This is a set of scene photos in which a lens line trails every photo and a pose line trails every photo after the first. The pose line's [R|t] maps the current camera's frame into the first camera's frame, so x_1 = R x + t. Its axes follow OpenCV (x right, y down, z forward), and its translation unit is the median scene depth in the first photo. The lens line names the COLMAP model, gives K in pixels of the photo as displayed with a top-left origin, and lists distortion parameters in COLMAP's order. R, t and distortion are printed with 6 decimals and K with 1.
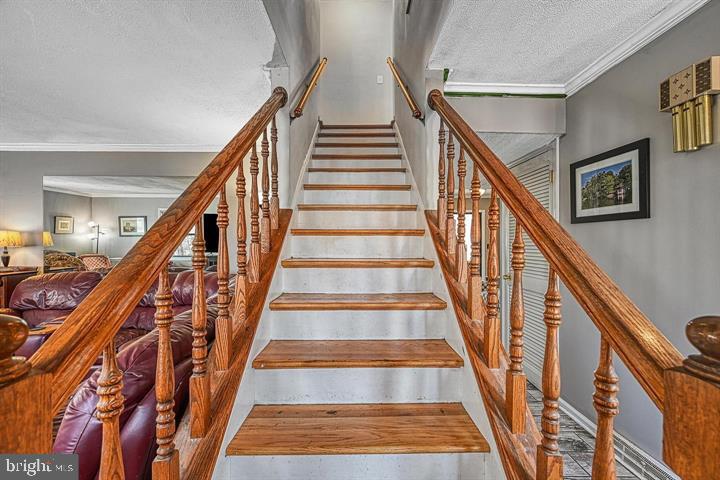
lens RADIAL K [[281.3, 0, 359.0], [0, 281.3, 245.8], [0, 0, 1]] dist [-0.000519, 0.000053]
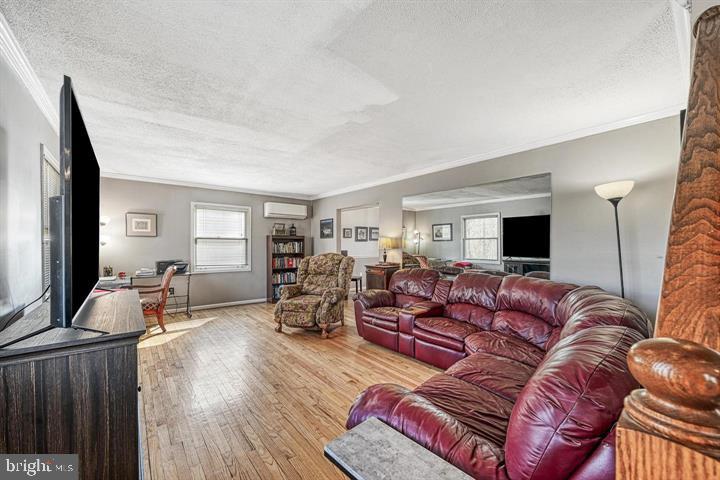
lens RADIAL K [[281.3, 0, 359.0], [0, 281.3, 245.8], [0, 0, 1]] dist [-0.000519, 0.000053]
pose [[0.618184, 0.002168, -0.786030, -0.169882], [-0.013364, 0.999881, -0.007753, 0.001863], [0.785920, 0.015297, 0.618139, -0.024742]]
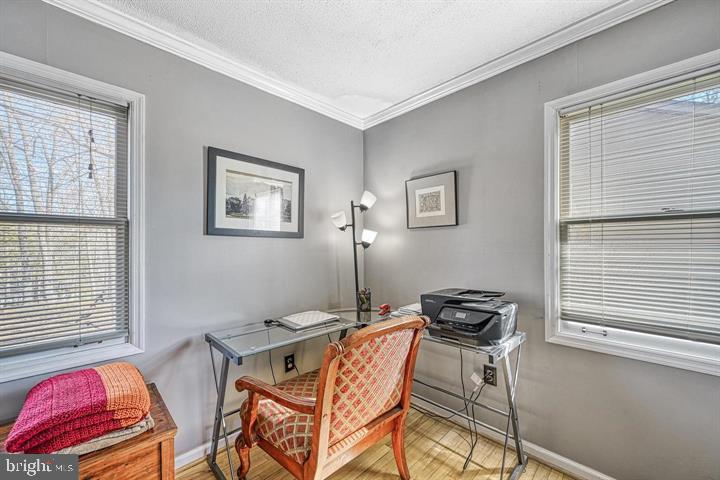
lens RADIAL K [[281.3, 0, 359.0], [0, 281.3, 245.8], [0, 0, 1]] dist [-0.000519, 0.000053]
pose [[-0.719194, 0.001110, -0.694808, -2.066233], [-0.006622, 0.999942, 0.008451, -0.006959], [0.694778, 0.010679, -0.719145, 0.520791]]
